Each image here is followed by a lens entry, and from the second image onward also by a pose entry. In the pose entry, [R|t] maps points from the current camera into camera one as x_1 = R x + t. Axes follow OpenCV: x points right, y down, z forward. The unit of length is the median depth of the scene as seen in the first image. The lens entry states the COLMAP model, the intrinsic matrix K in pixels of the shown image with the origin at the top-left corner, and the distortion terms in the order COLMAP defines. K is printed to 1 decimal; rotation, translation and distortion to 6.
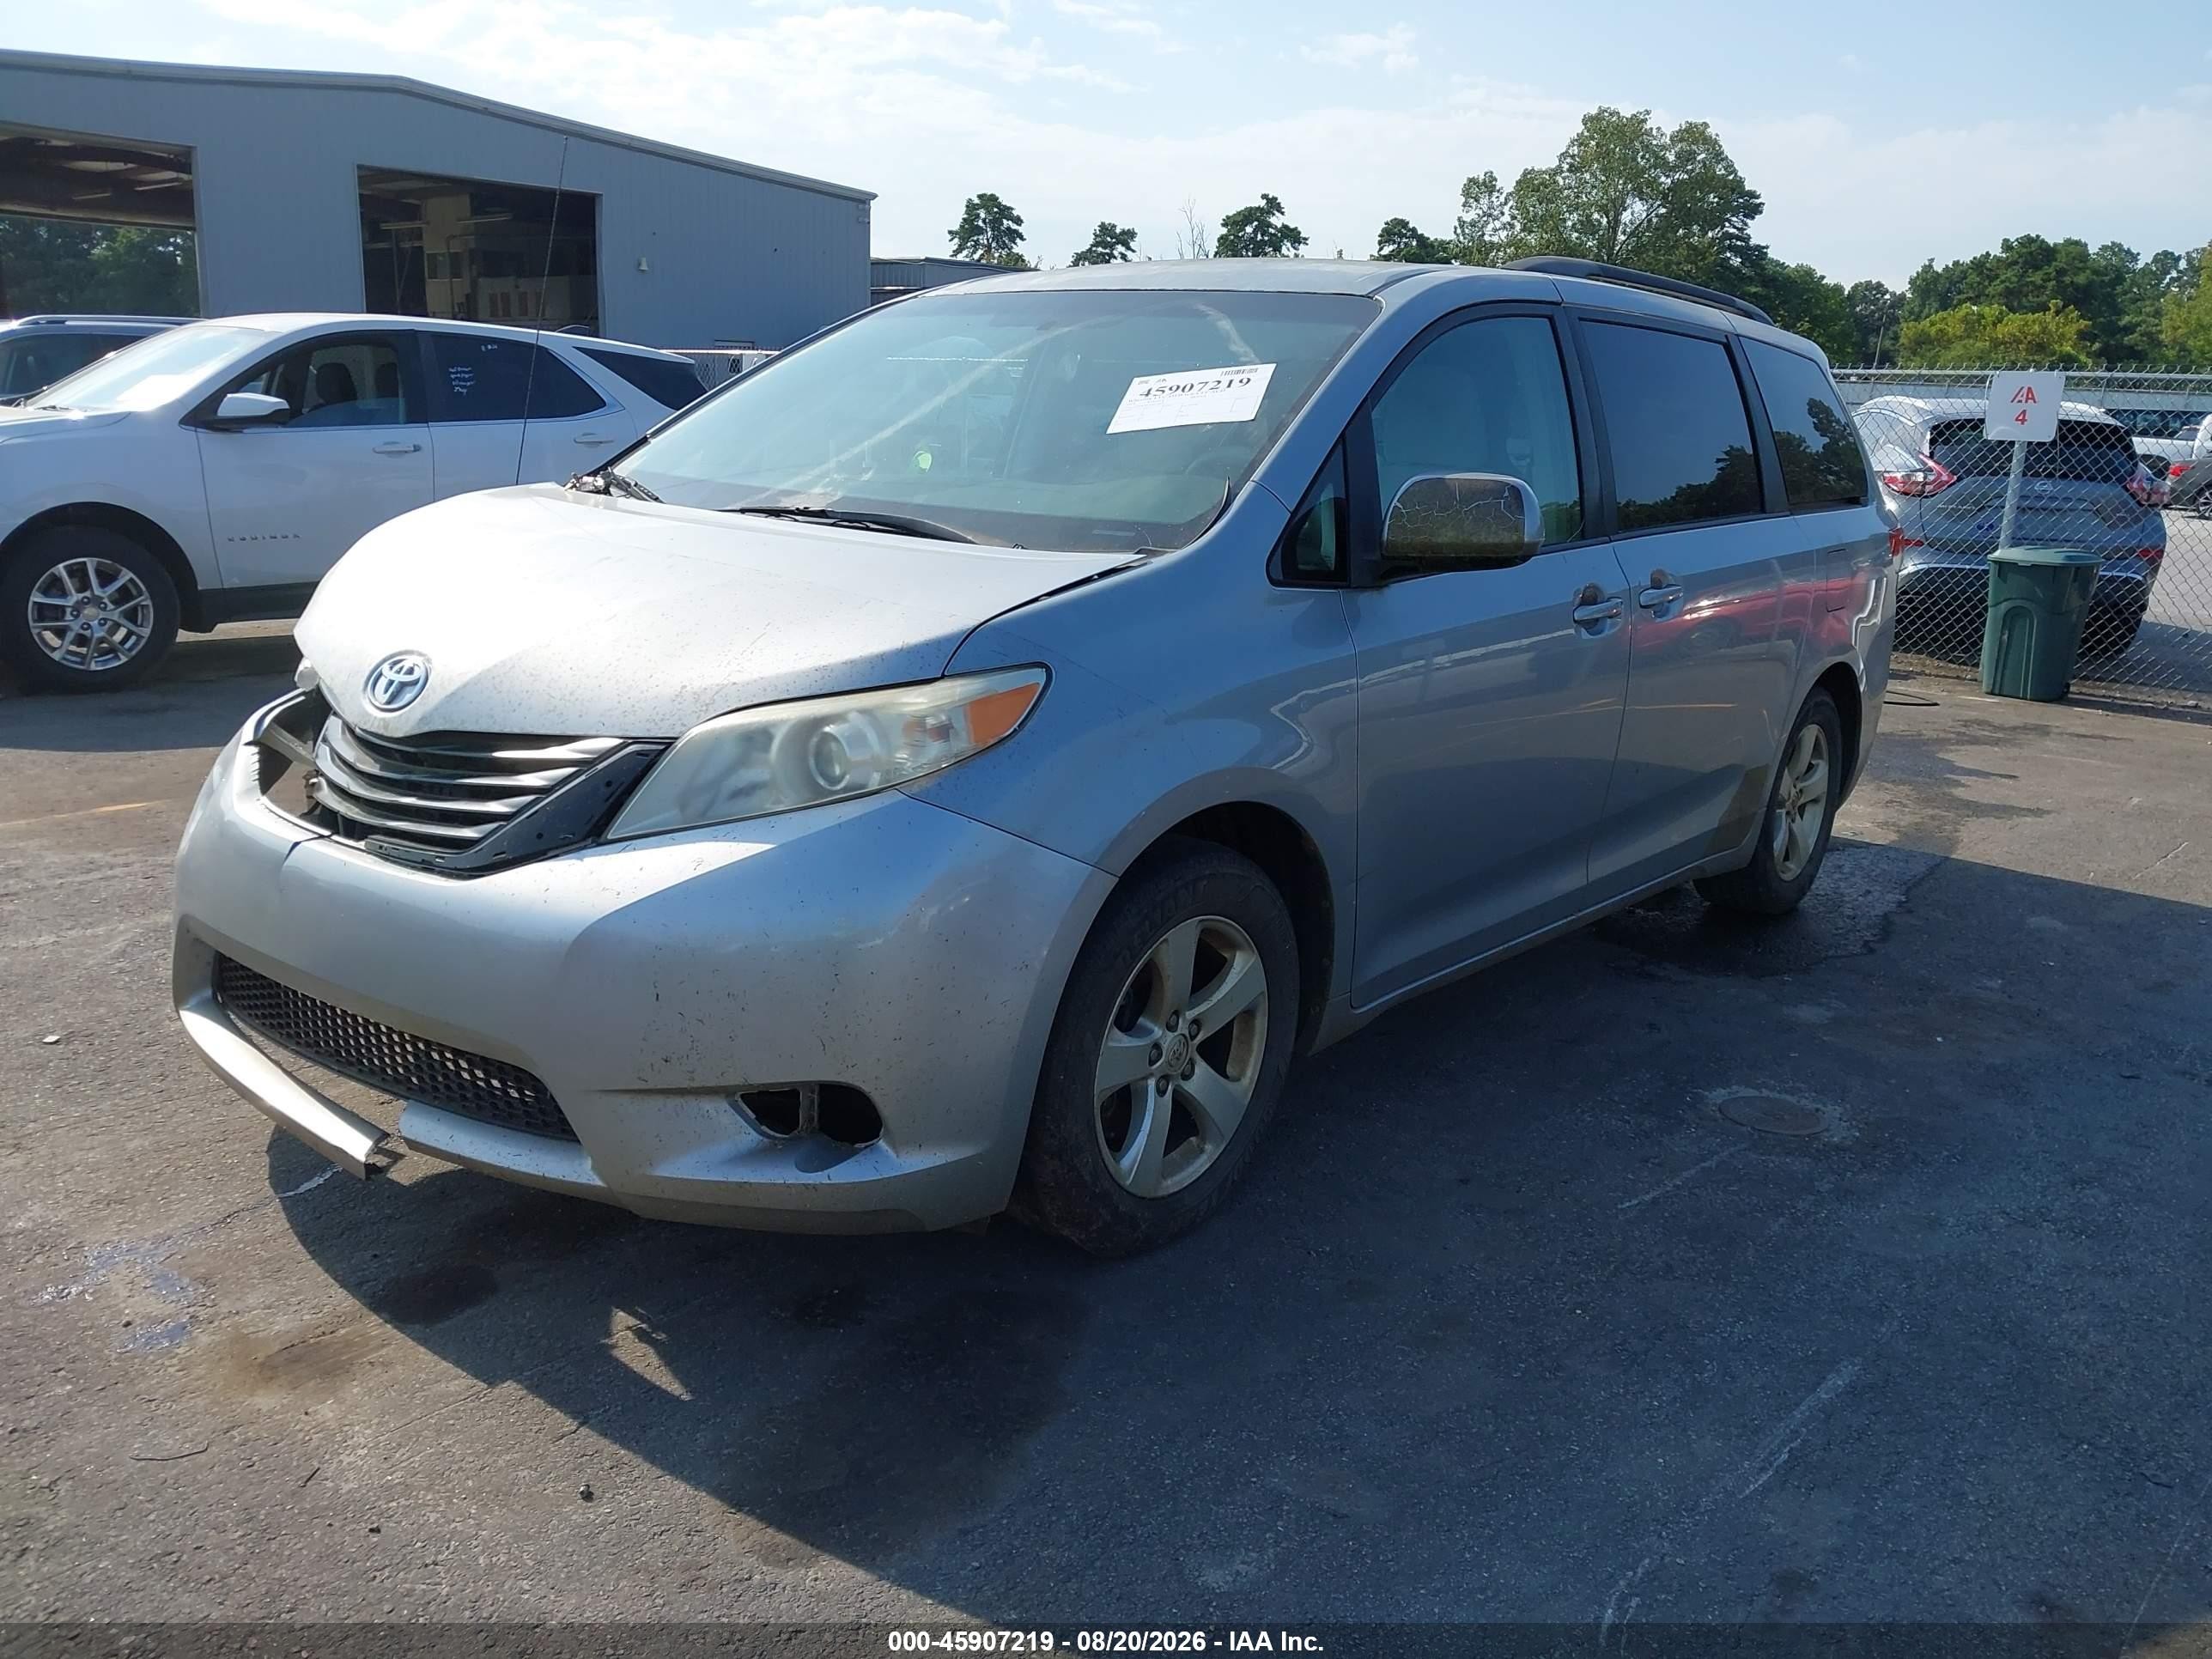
lens RADIAL K [[1785.4, 0, 1094.1], [0, 1785.4, 829.4], [0, 0, 1]] dist [0.015478, 0.000842]
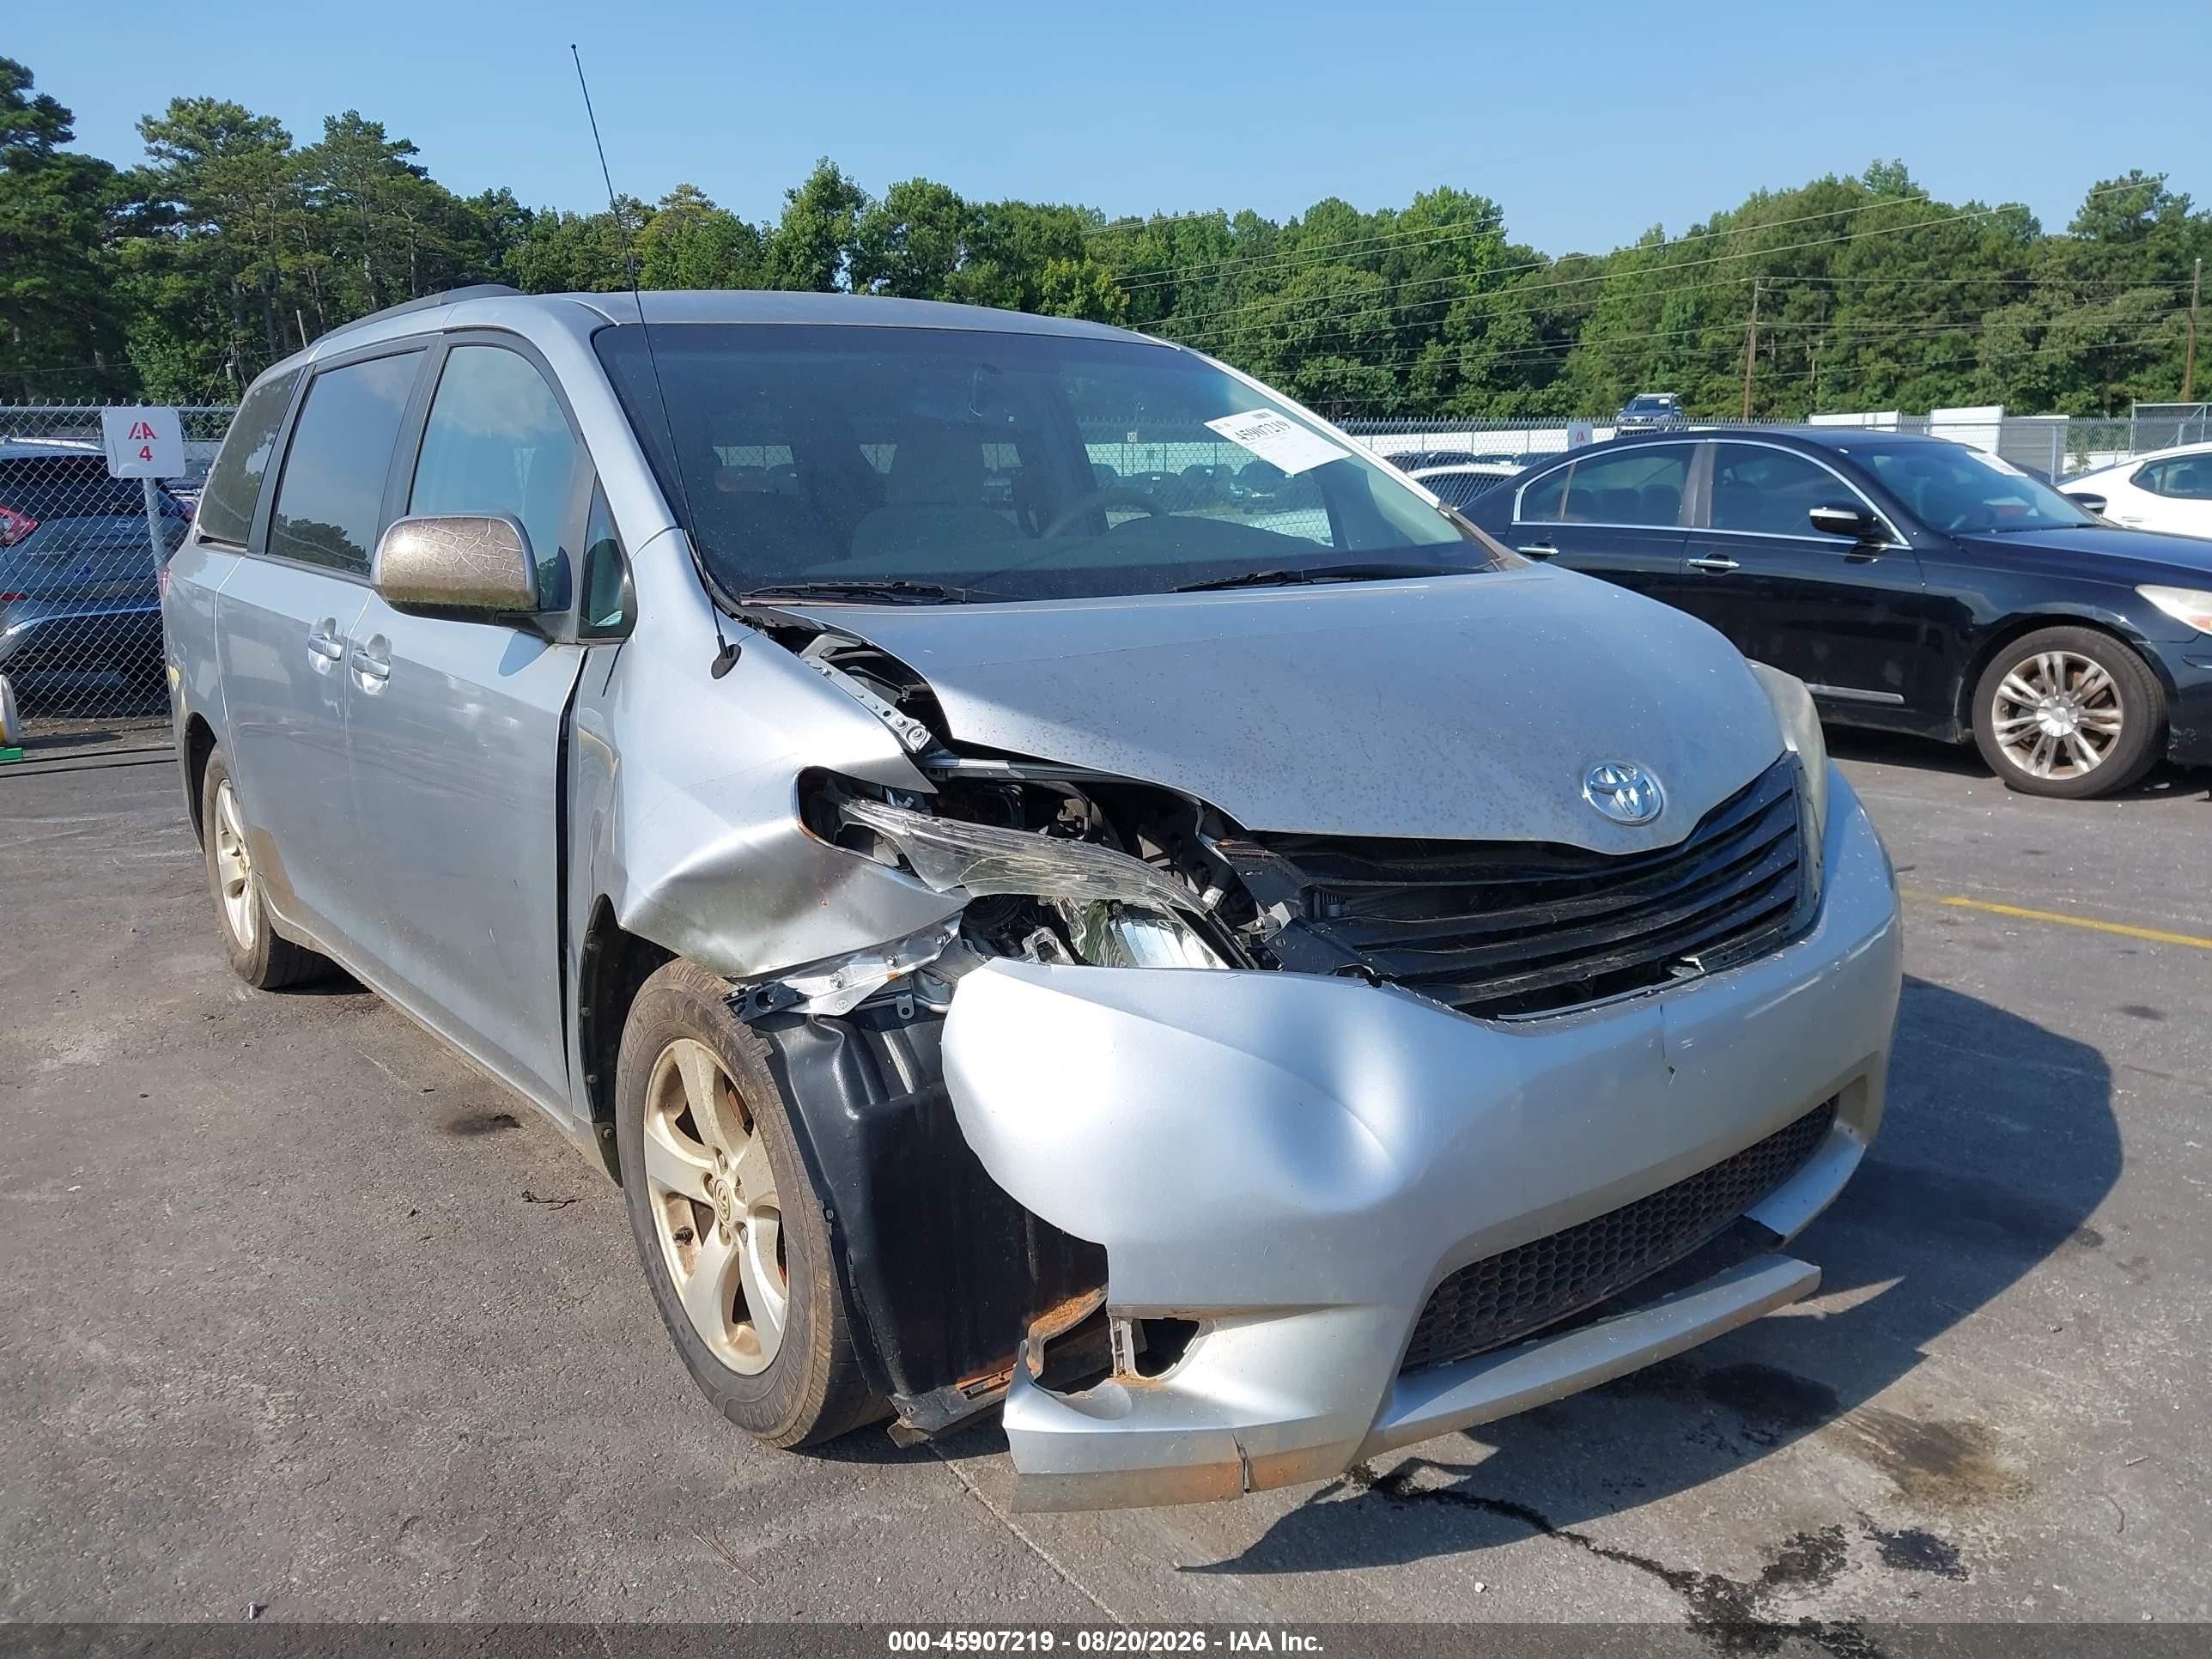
lens RADIAL K [[1834.1, 0, 1110.3], [0, 1834.1, 851.5], [0, 0, 1]] dist [0.006353, 0.011977]
pose [[0.198849, -0.241968, 0.949690, -1.338728], [0.251156, 0.949261, 0.189271, -0.294680], [-0.947301, 0.200884, 0.249532, 1.070628]]
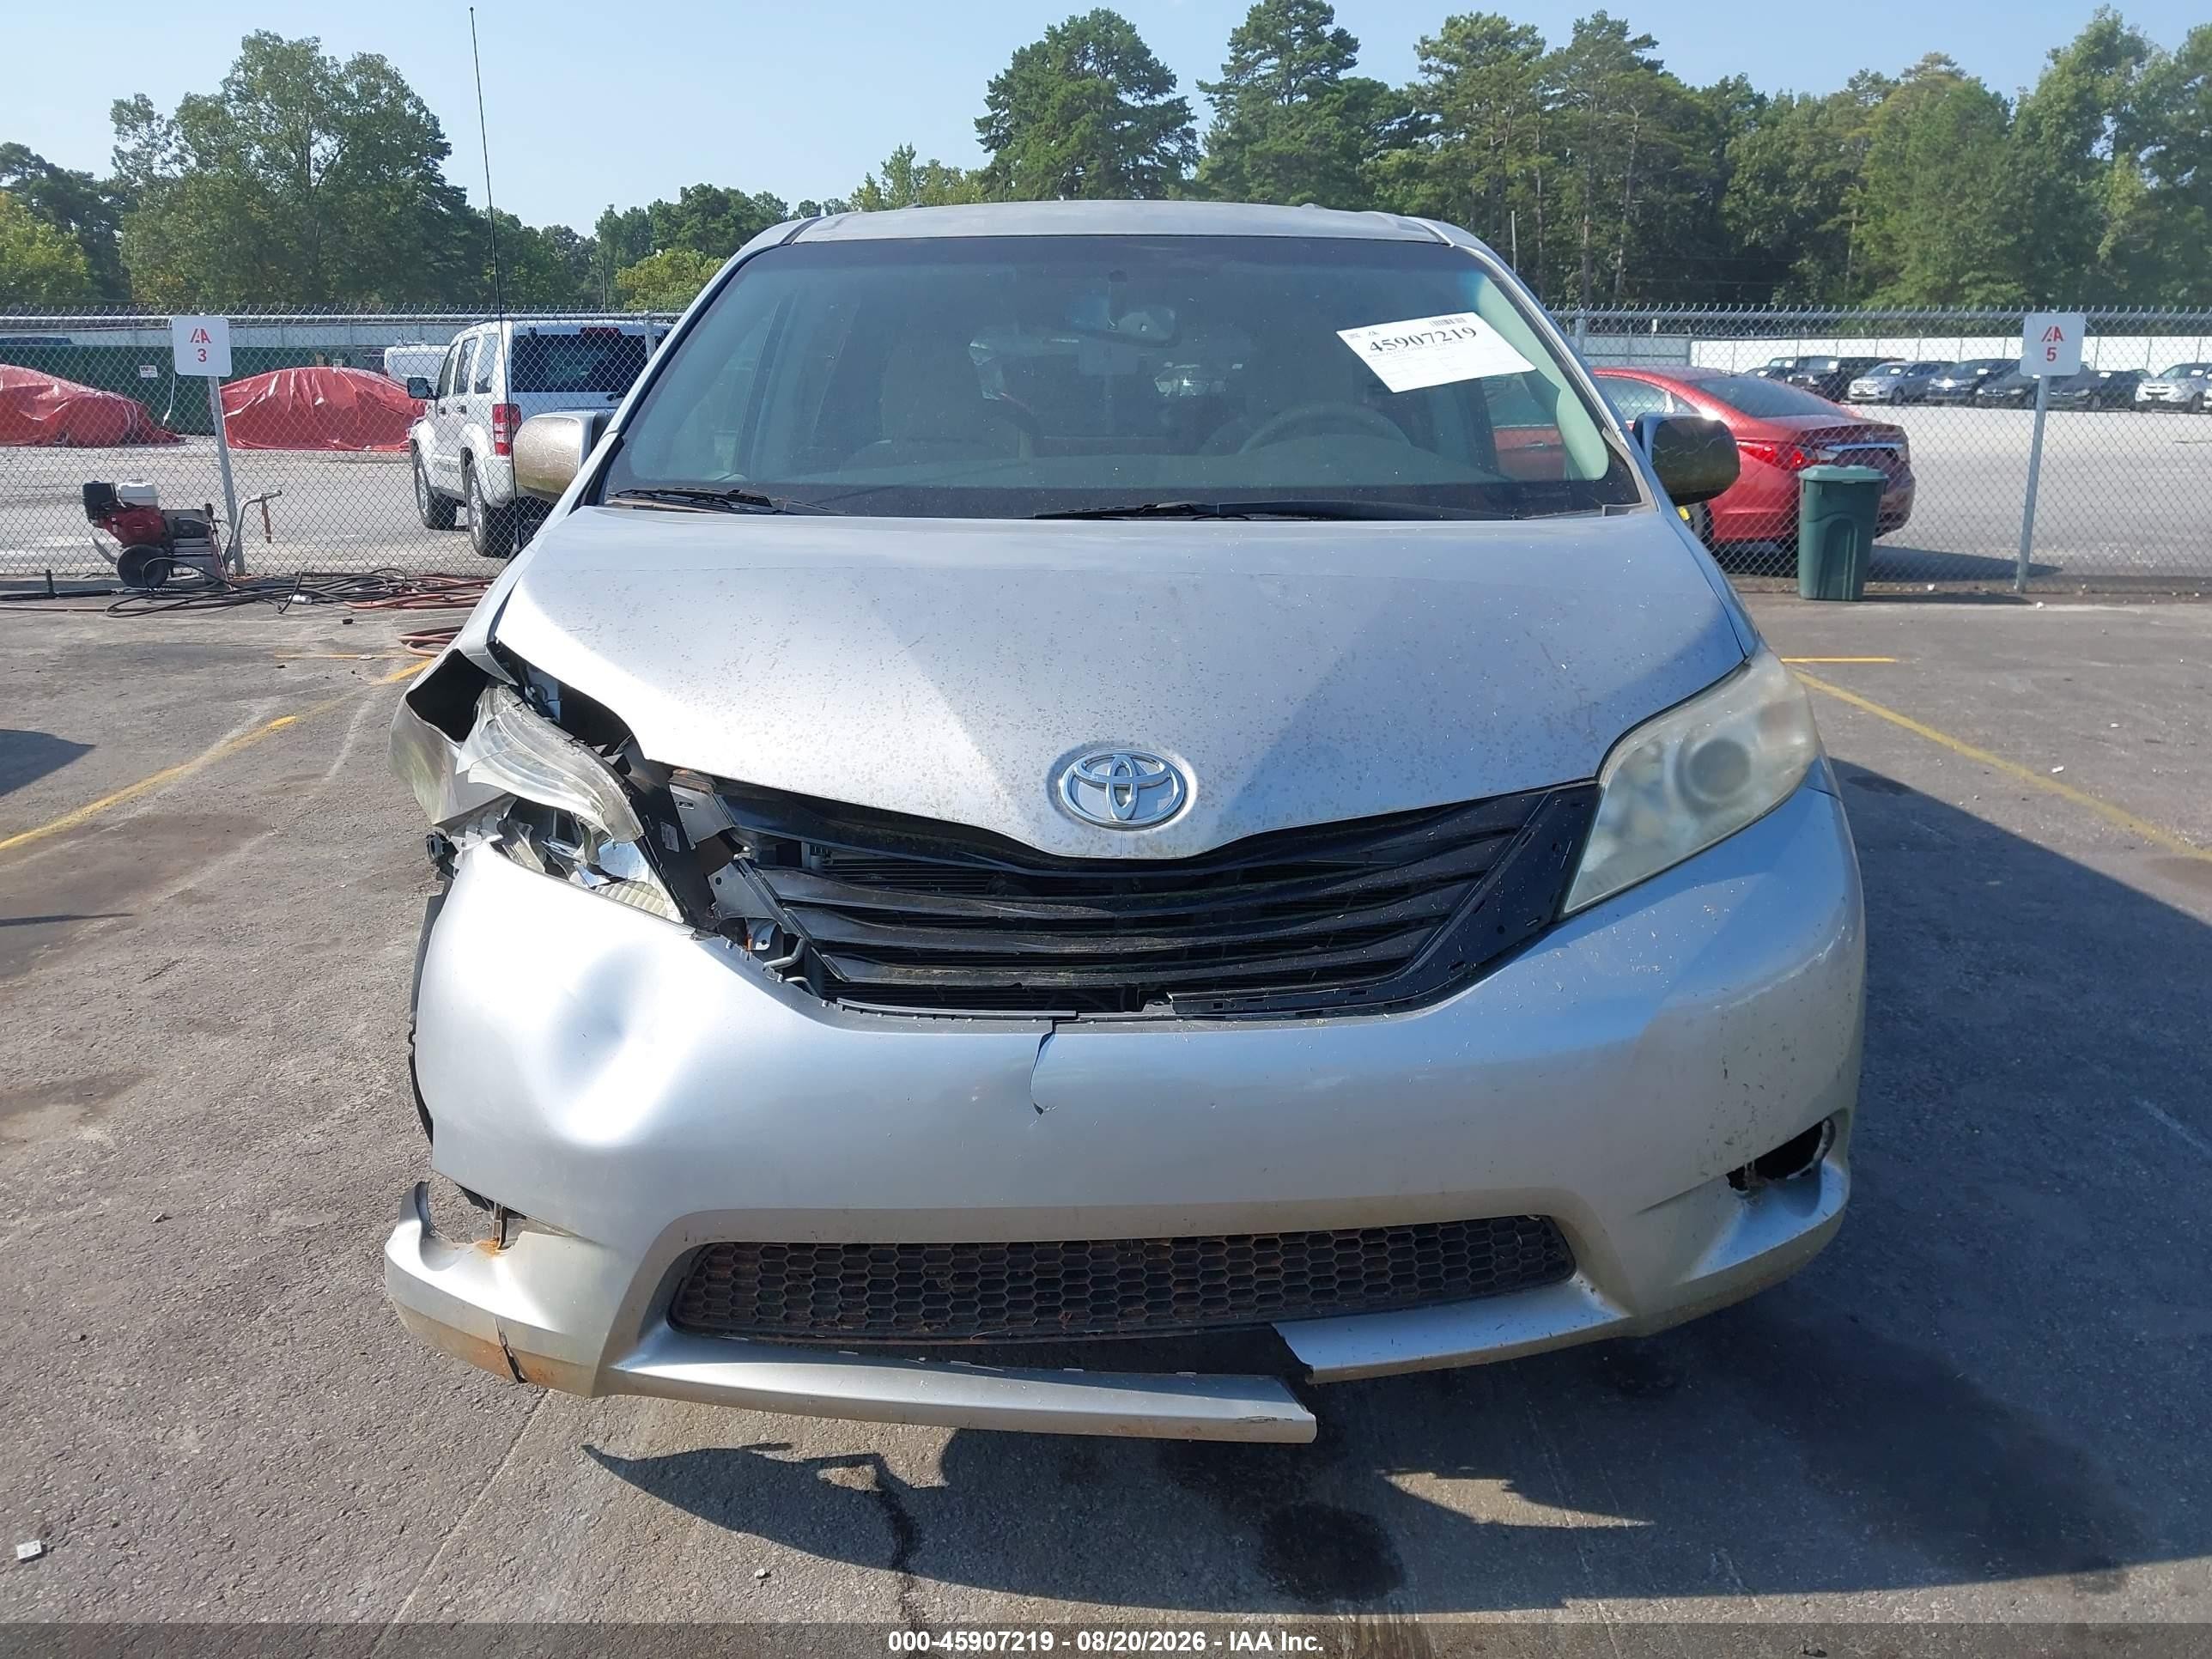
lens RADIAL K [[1785.4, 0, 1111.4], [0, 1785.4, 863.7], [0, 0, 1]] dist [0.015478, 0.000842]
pose [[0.758994, -0.209627, 0.616428, -0.884774], [0.179378, 0.977438, 0.111531, -0.138566], [-0.625900, 0.025922, 0.779472, 0.465333]]
